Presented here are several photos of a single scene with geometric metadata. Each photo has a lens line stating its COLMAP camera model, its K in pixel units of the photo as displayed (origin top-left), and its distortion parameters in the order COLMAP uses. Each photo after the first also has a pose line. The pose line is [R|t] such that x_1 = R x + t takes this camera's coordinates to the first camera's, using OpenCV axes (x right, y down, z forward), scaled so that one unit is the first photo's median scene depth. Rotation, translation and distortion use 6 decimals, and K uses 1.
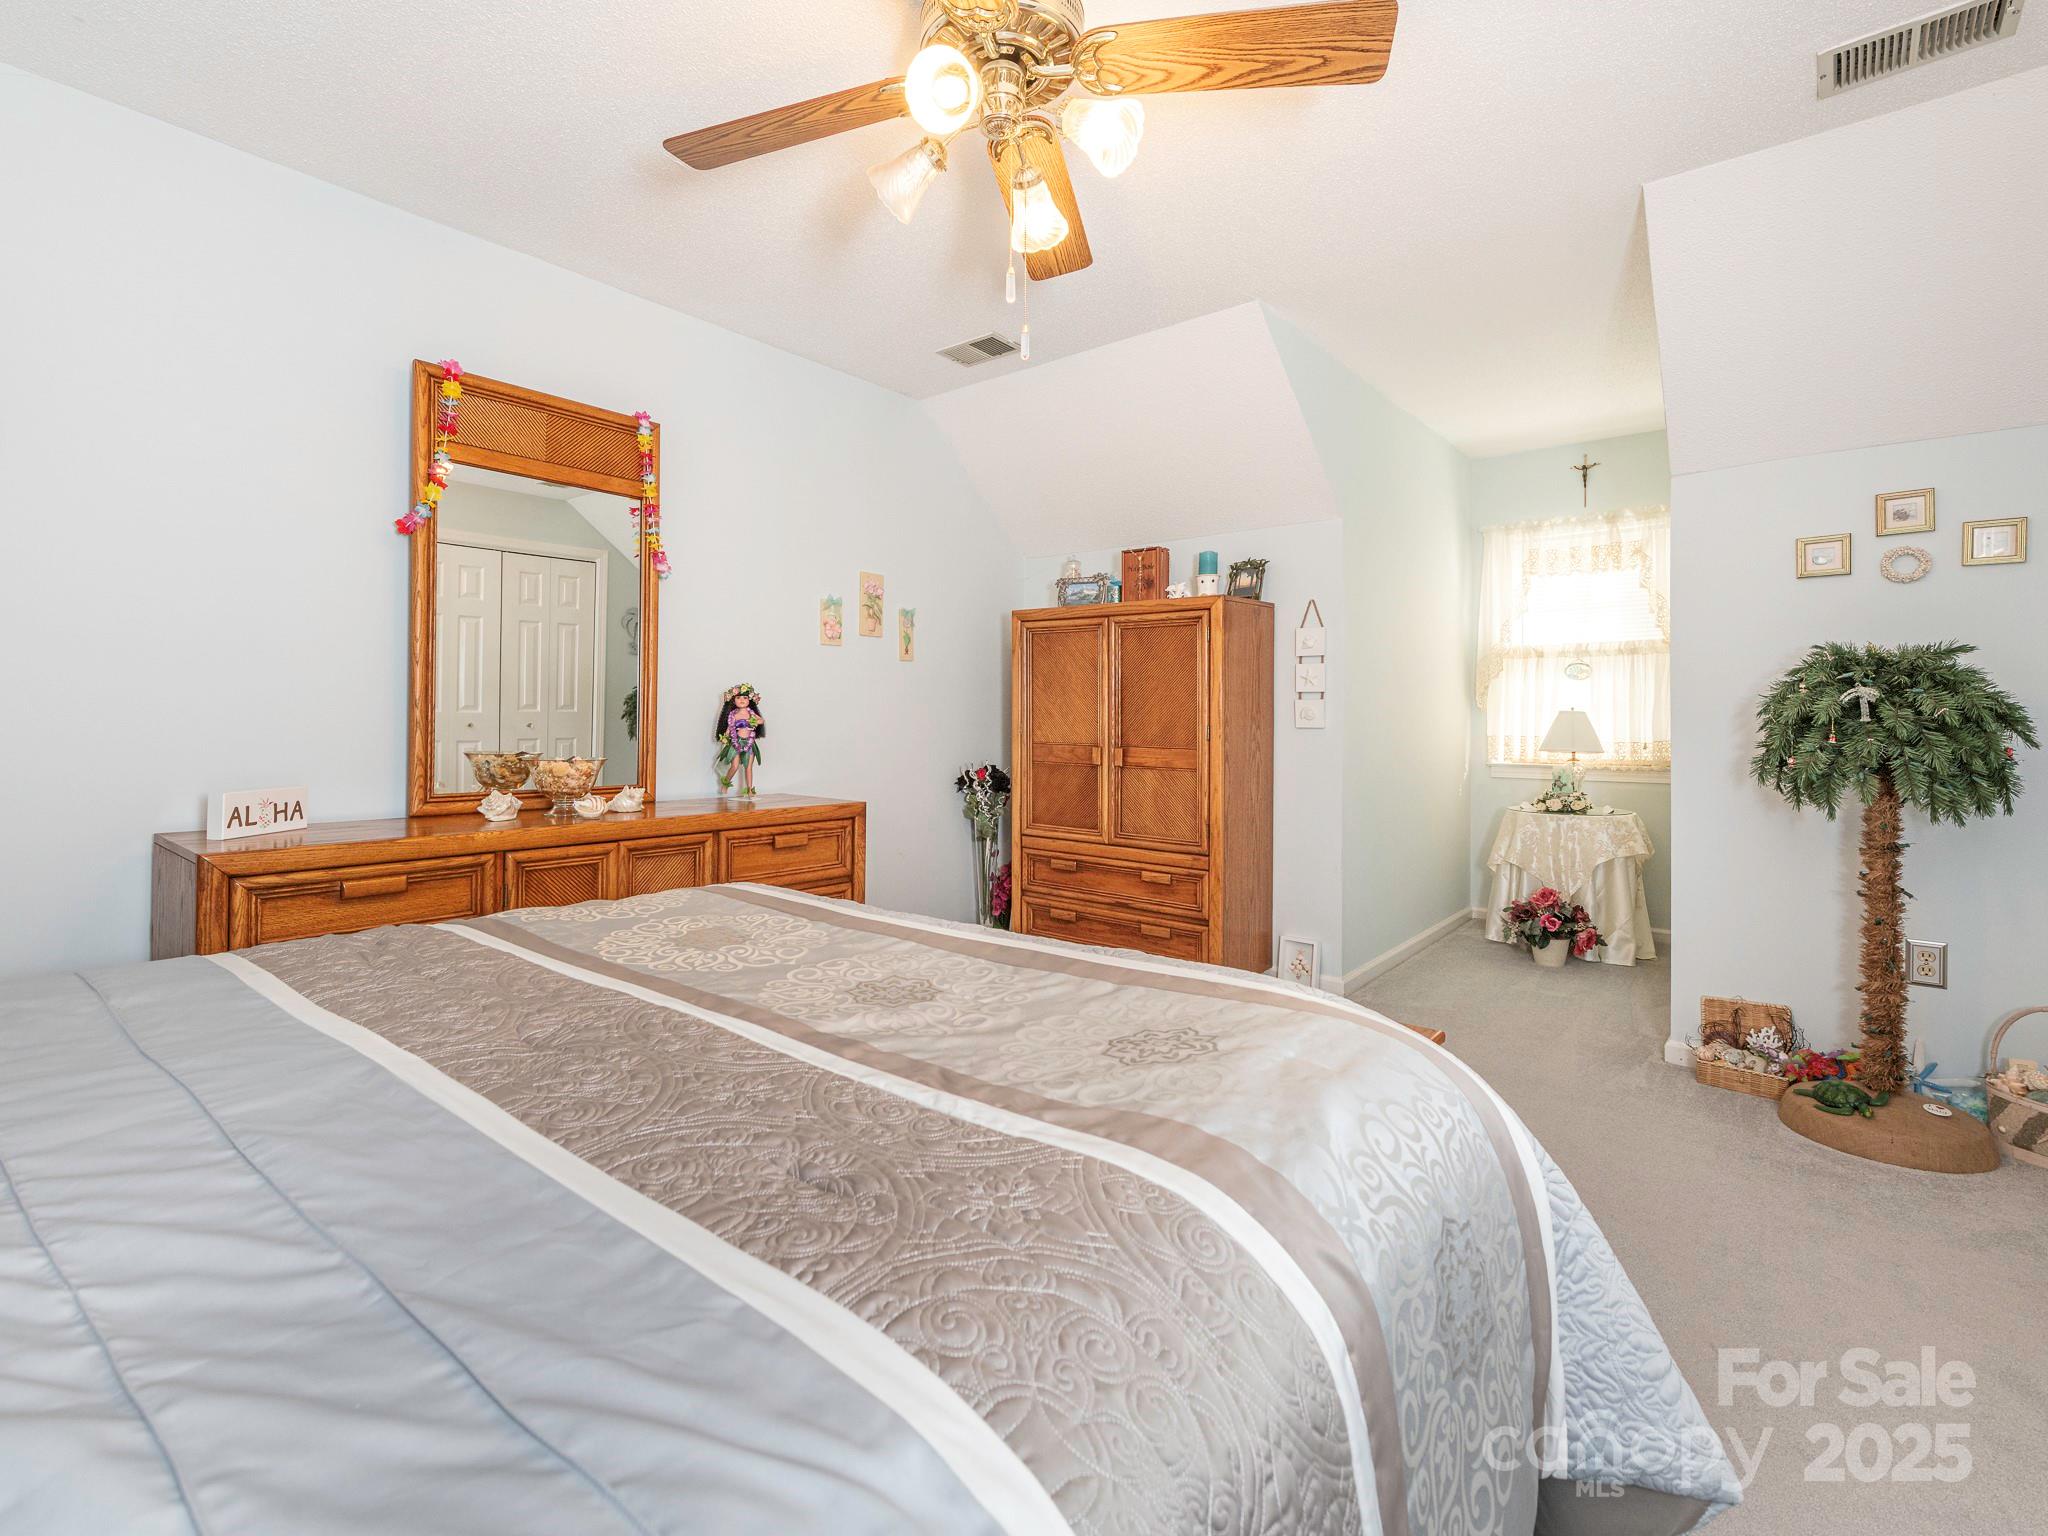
lens RADIAL K [[950.5, 0, 1029.1], [0, 950.5, 718.7], [0, 0, 1]] dist [0.000387, -0.000334]
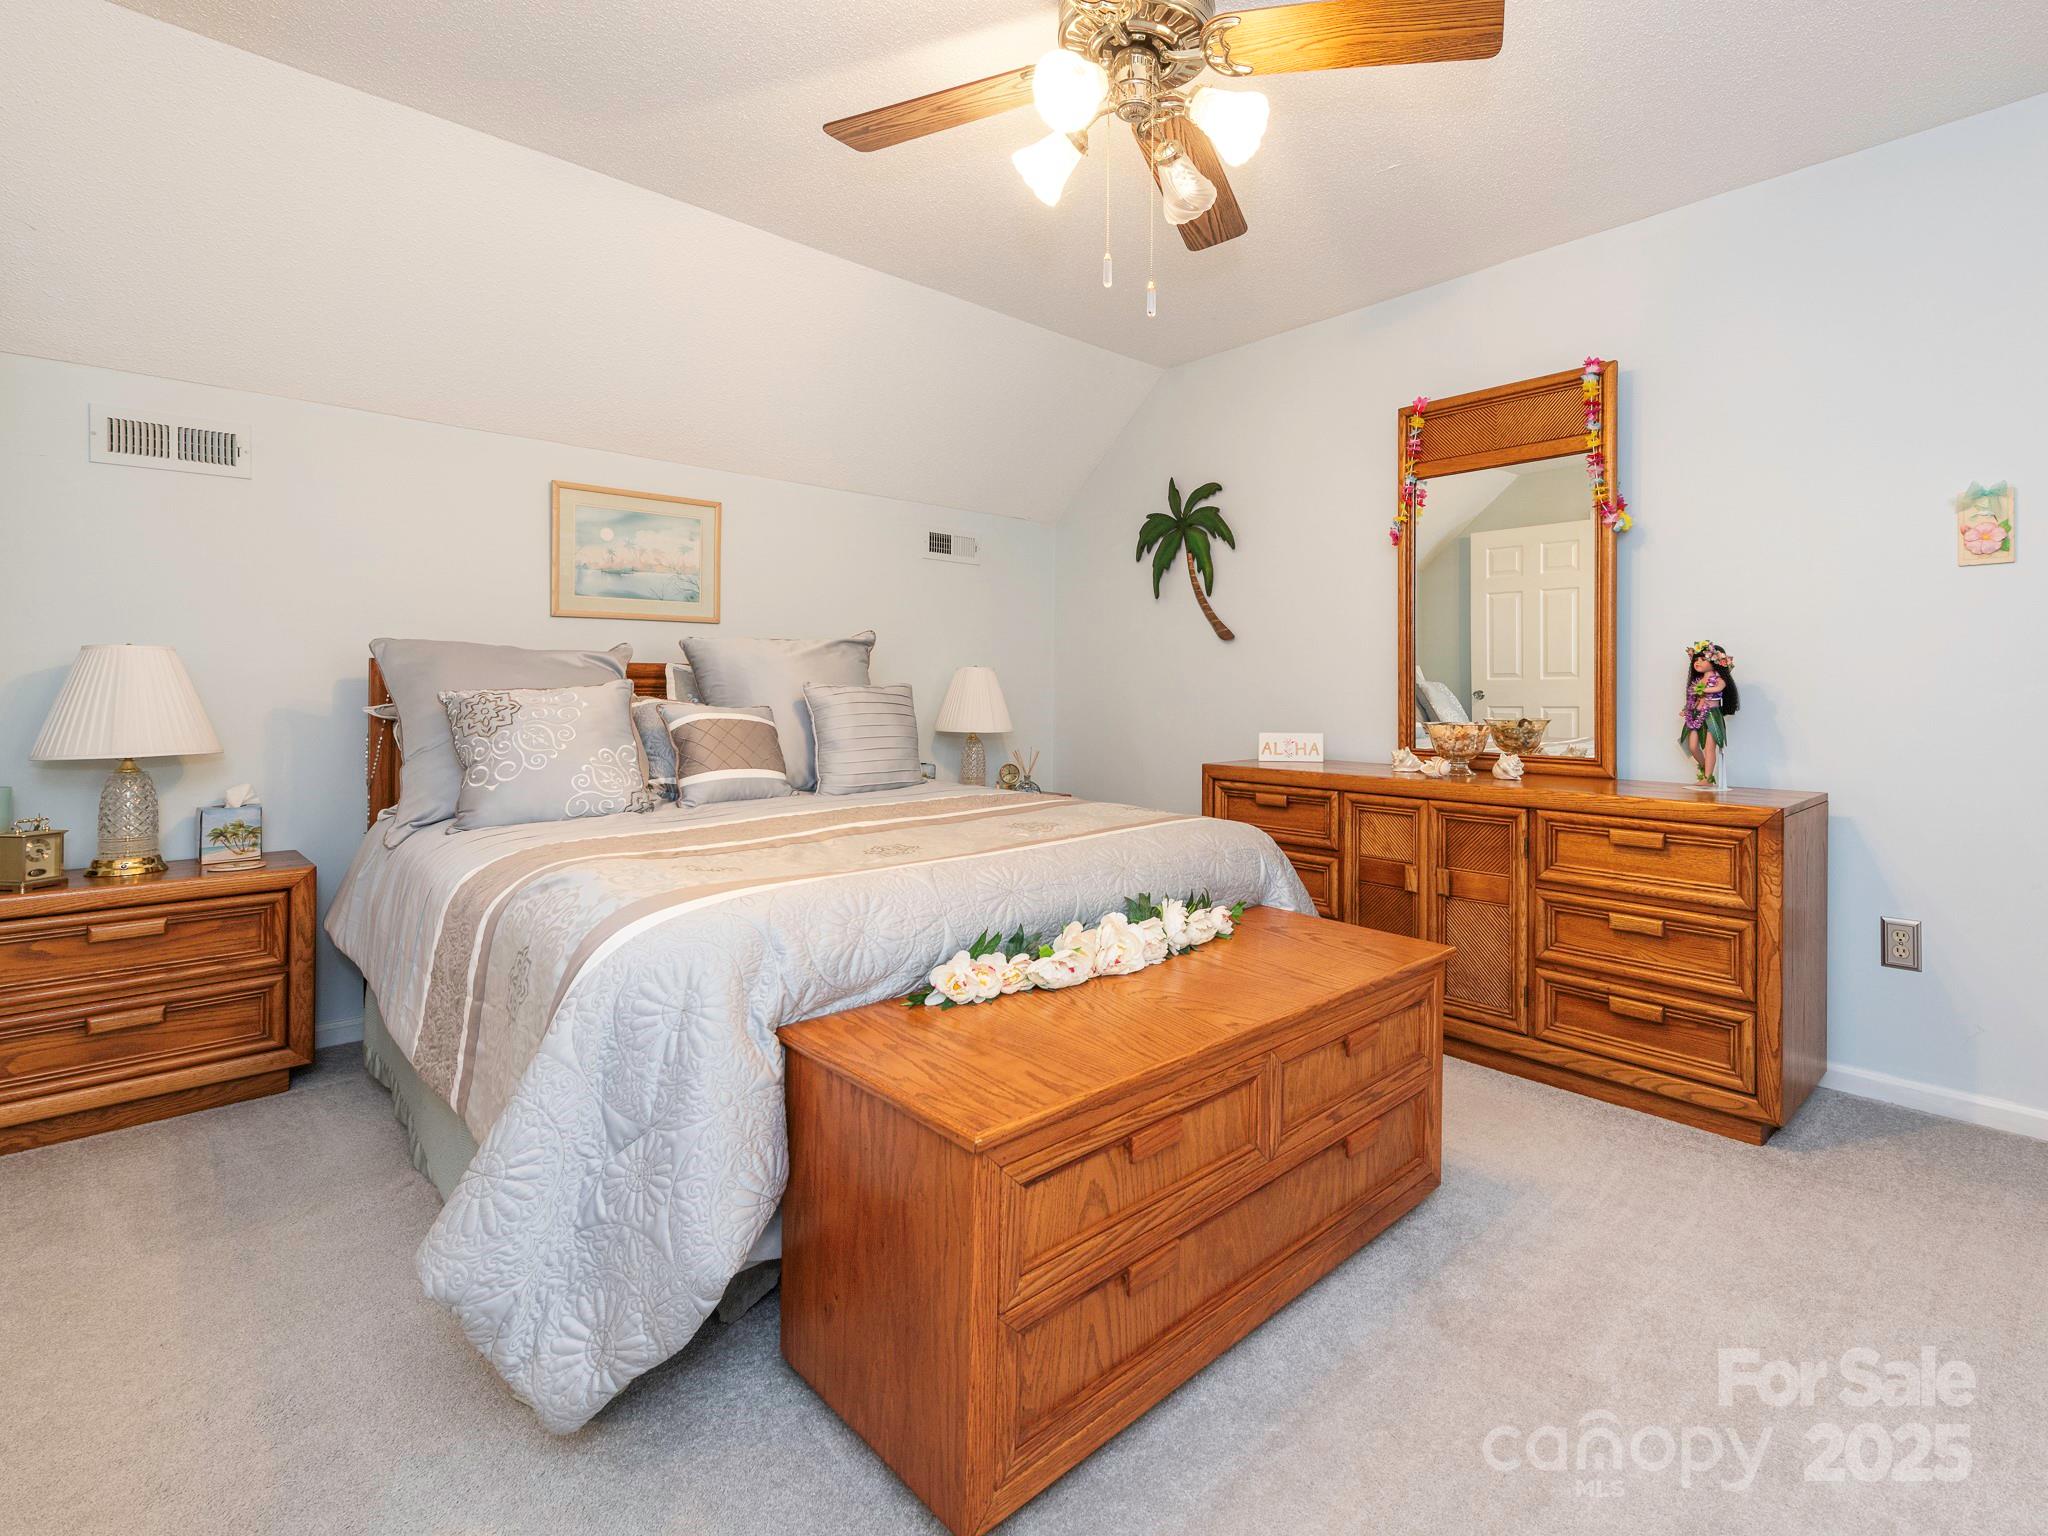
lens RADIAL K [[950.5, 0, 1029.1], [0, 950.5, 718.7], [0, 0, 1]] dist [0.000387, -0.000334]
pose [[-0.162456, 0.032803, -0.986170, 0.647895], [0.008786, 0.999456, 0.031797, -0.002860], [0.986677, -0.003499, -0.162656, 0.646130]]
